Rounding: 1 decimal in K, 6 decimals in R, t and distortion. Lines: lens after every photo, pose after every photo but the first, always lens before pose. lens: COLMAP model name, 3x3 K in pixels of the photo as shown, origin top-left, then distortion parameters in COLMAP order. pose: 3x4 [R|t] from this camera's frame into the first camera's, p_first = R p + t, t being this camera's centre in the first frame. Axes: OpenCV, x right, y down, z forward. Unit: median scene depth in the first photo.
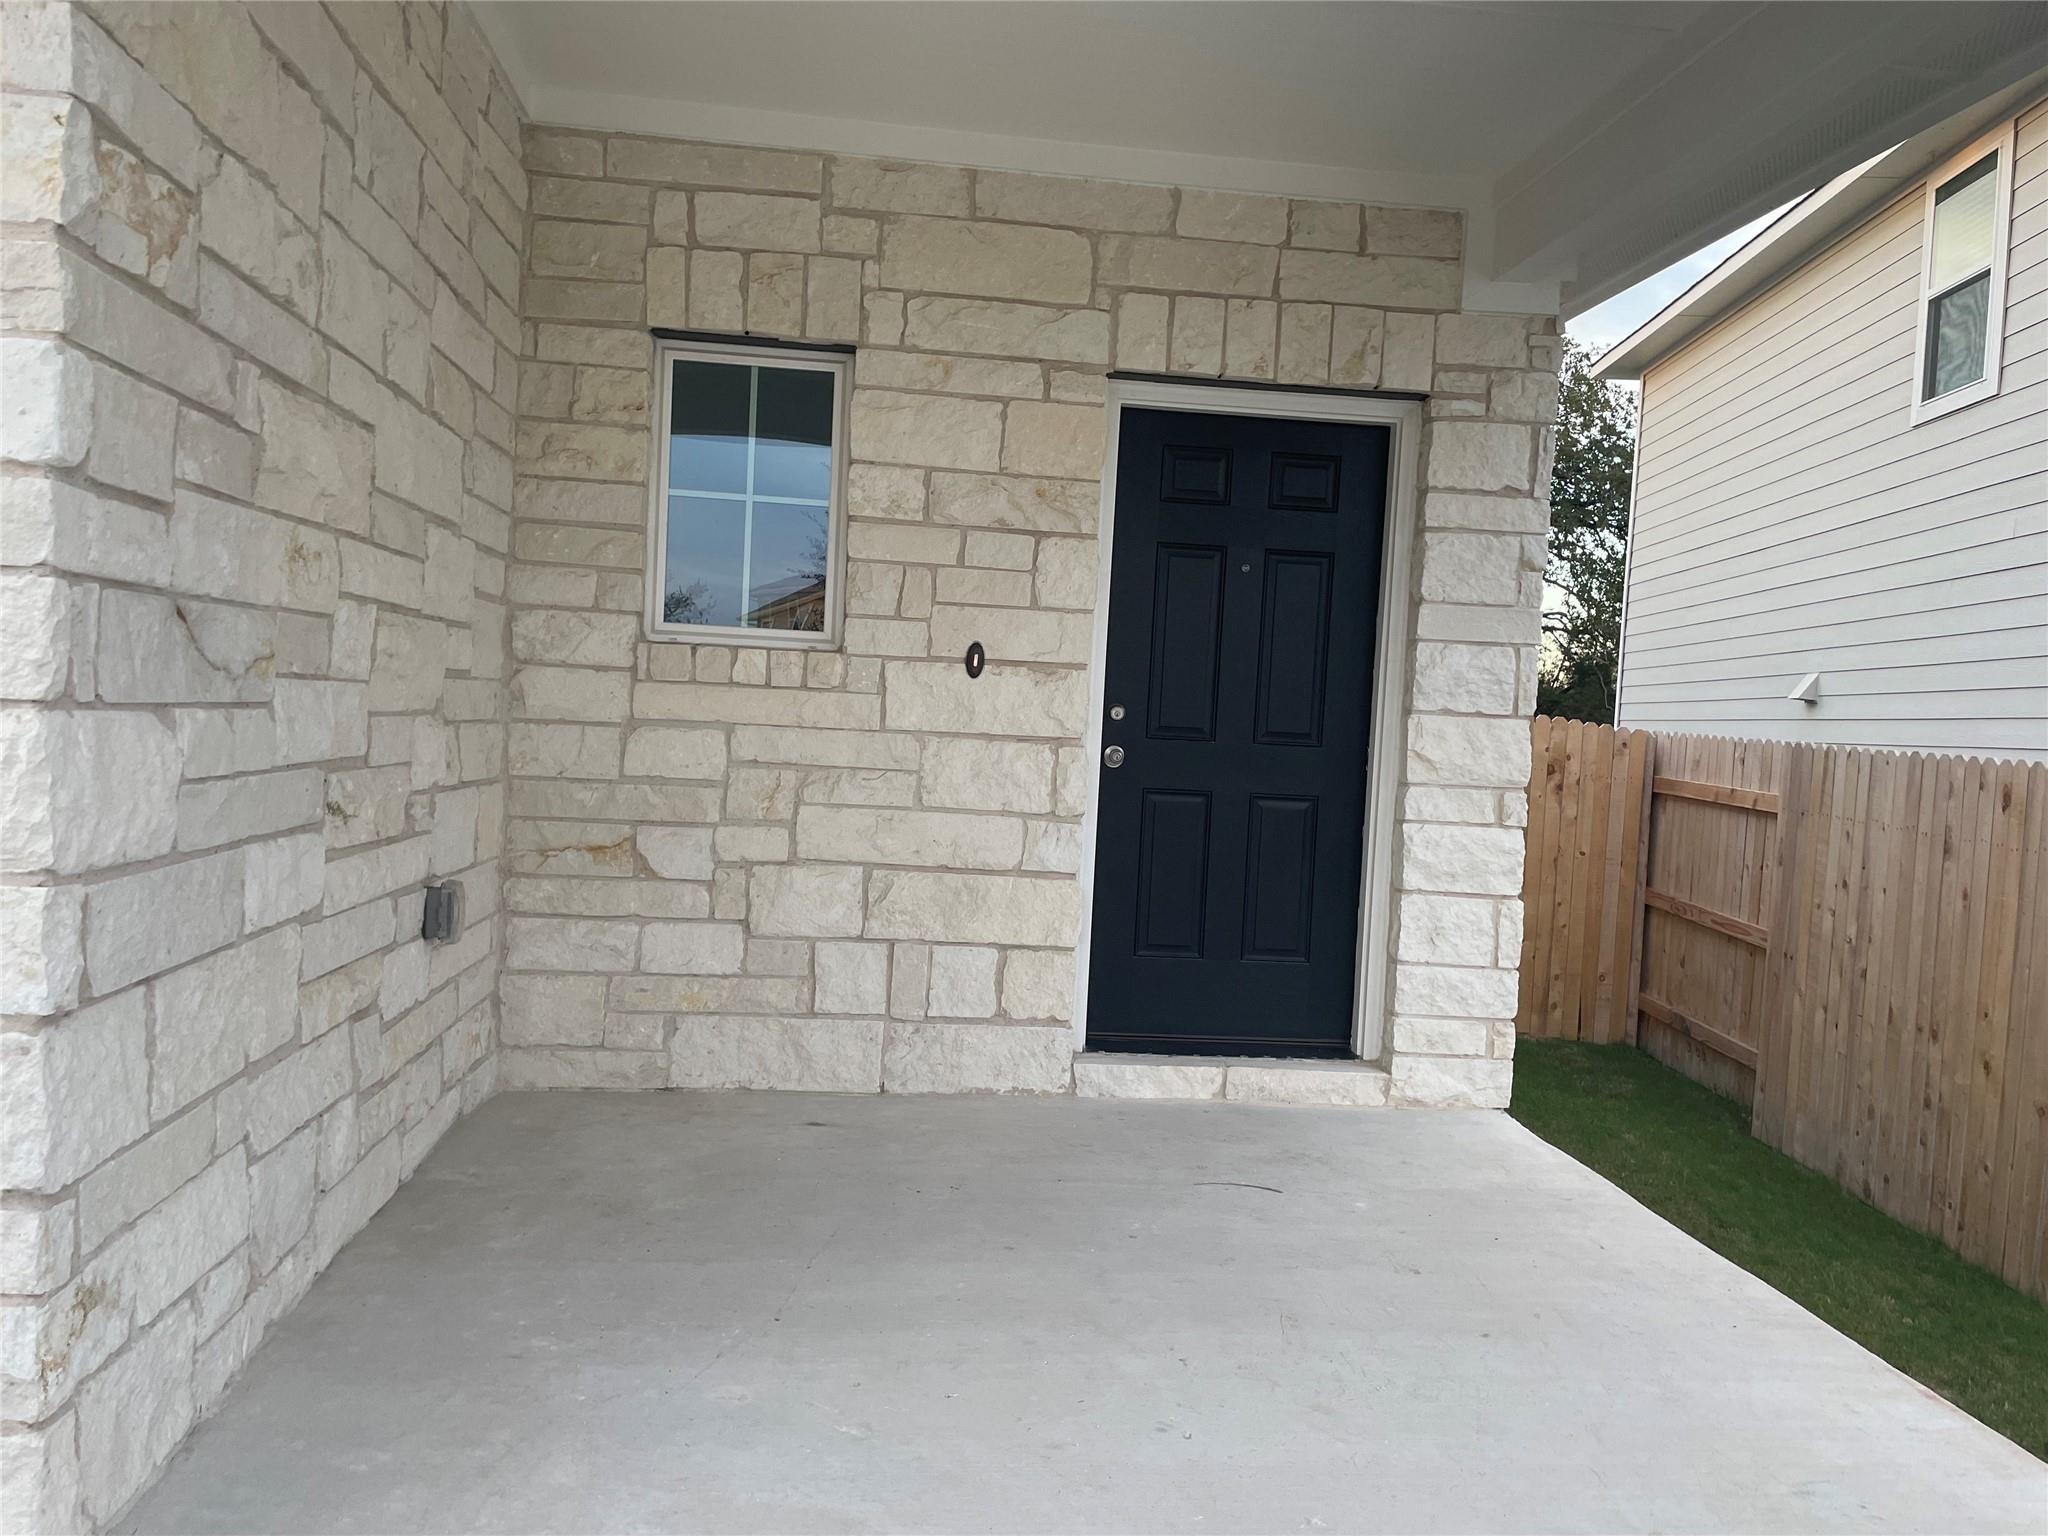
lens RADIAL K [[1516.9, 0, 1006.3], [0, 1516.9, 782.5], [0, 0, 1]] dist [0.107860, -0.164850]
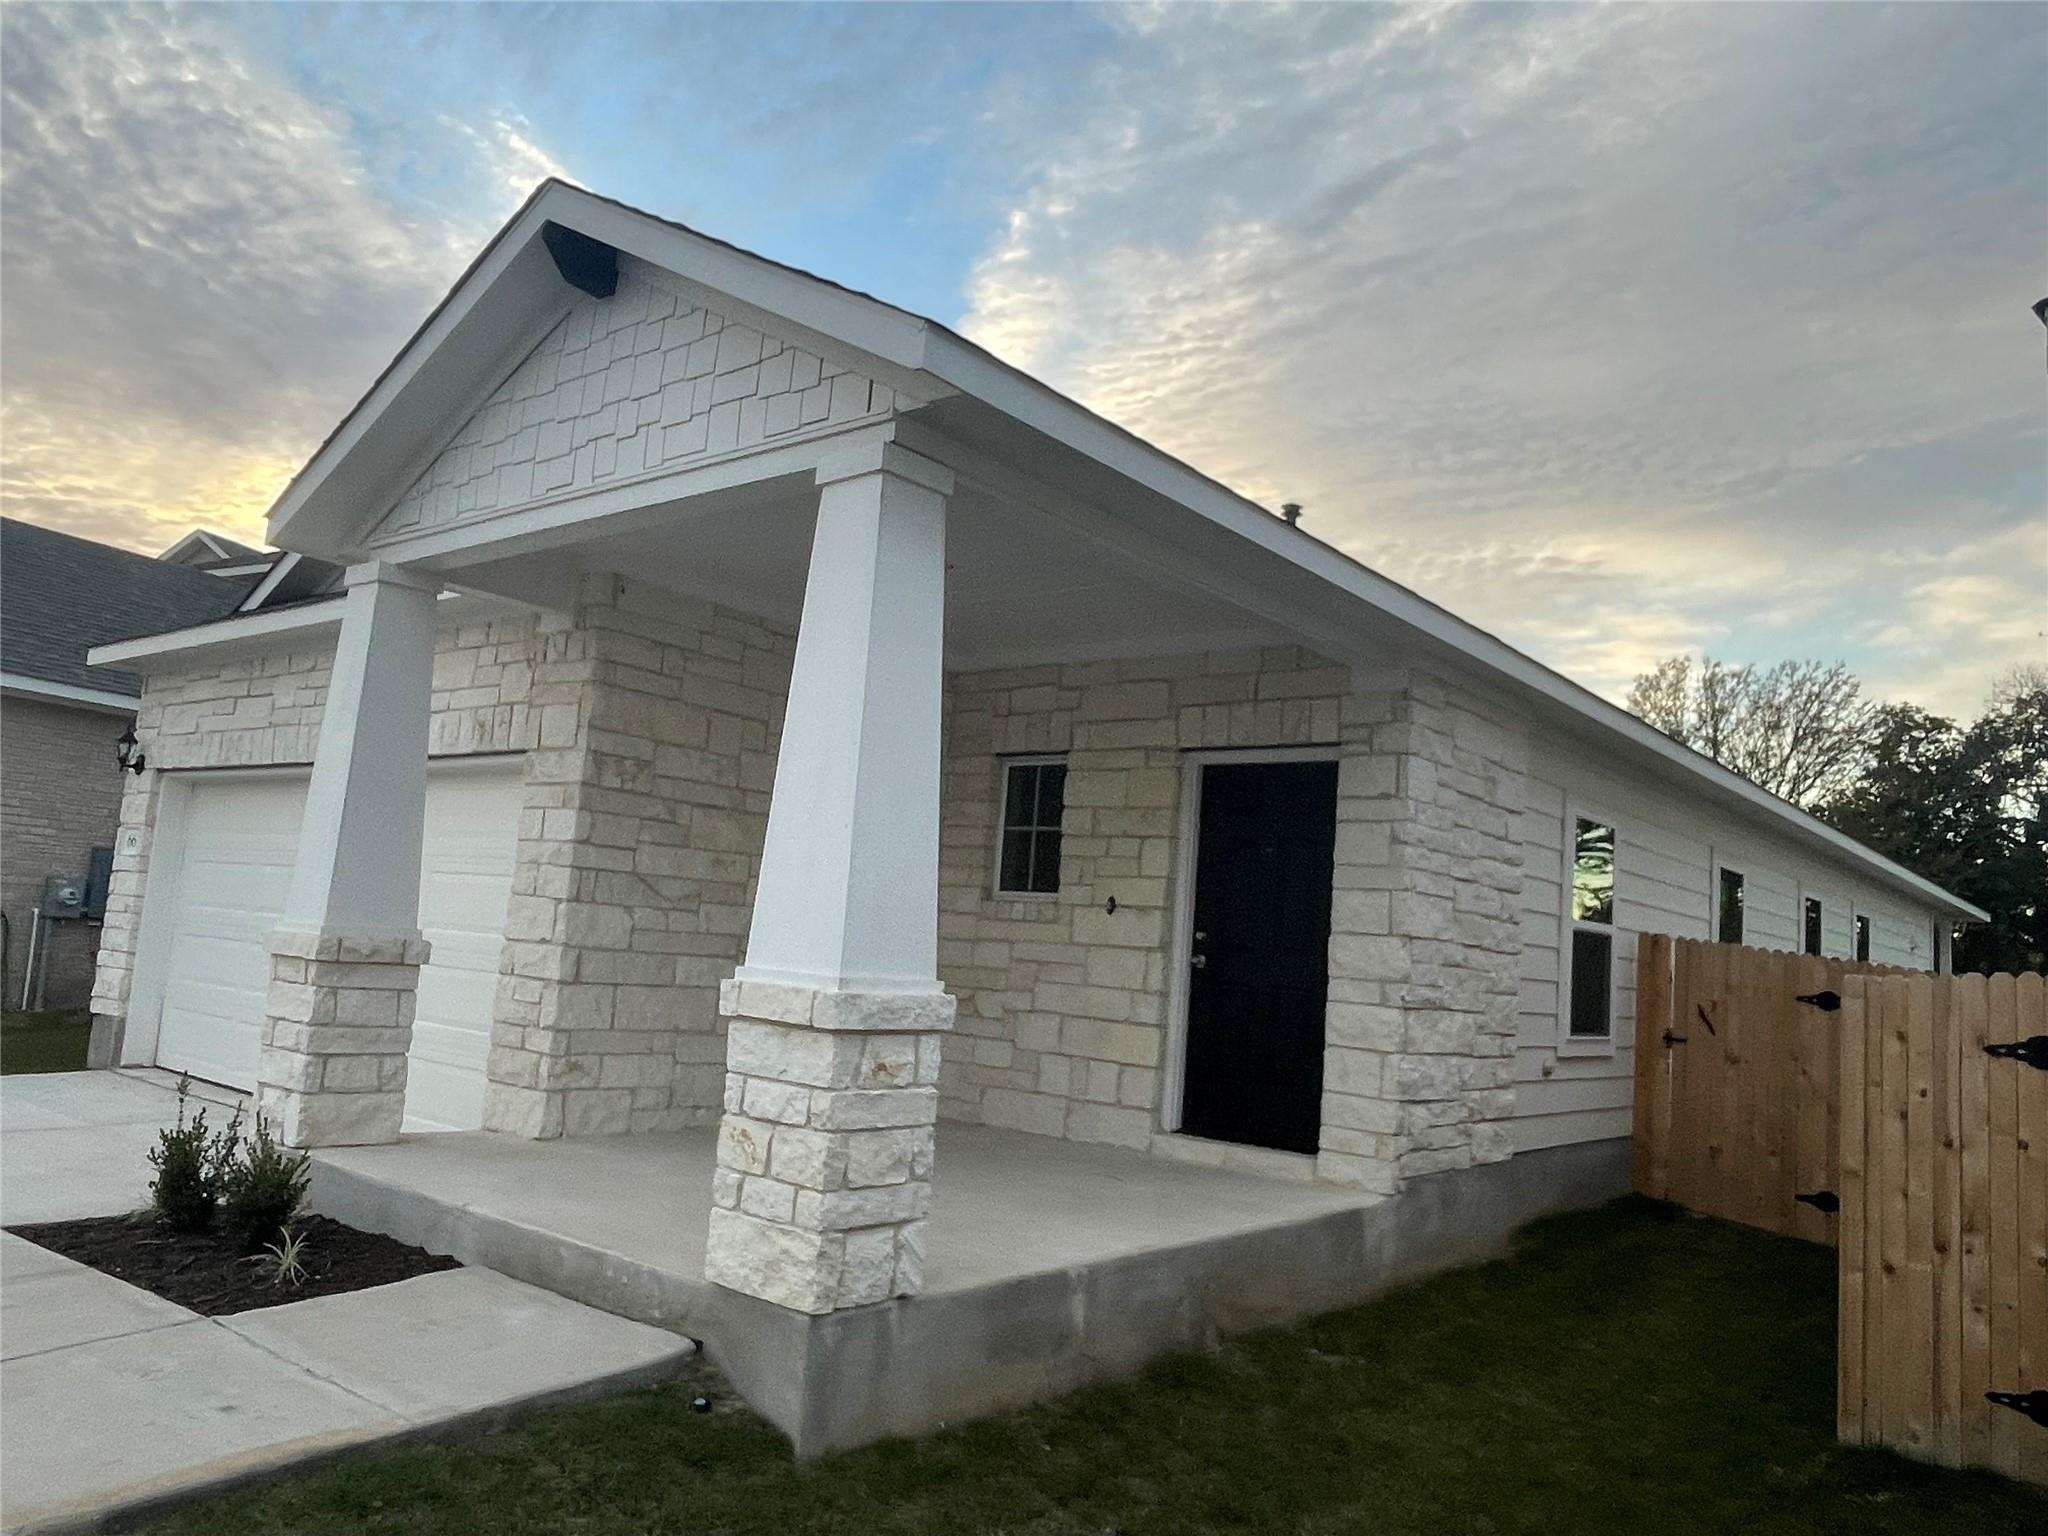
lens RADIAL K [[1430.5, 0, 1059.3], [0, 1430.5, 784.8], [0, 0, 1]] dist [0.002570, 0.002905]
pose [[0.711863, -0.083879, -0.697291, 1.164591], [-0.067255, 0.980138, -0.186564, 0.105496], [0.699090, 0.179705, 0.692083, -0.289805]]
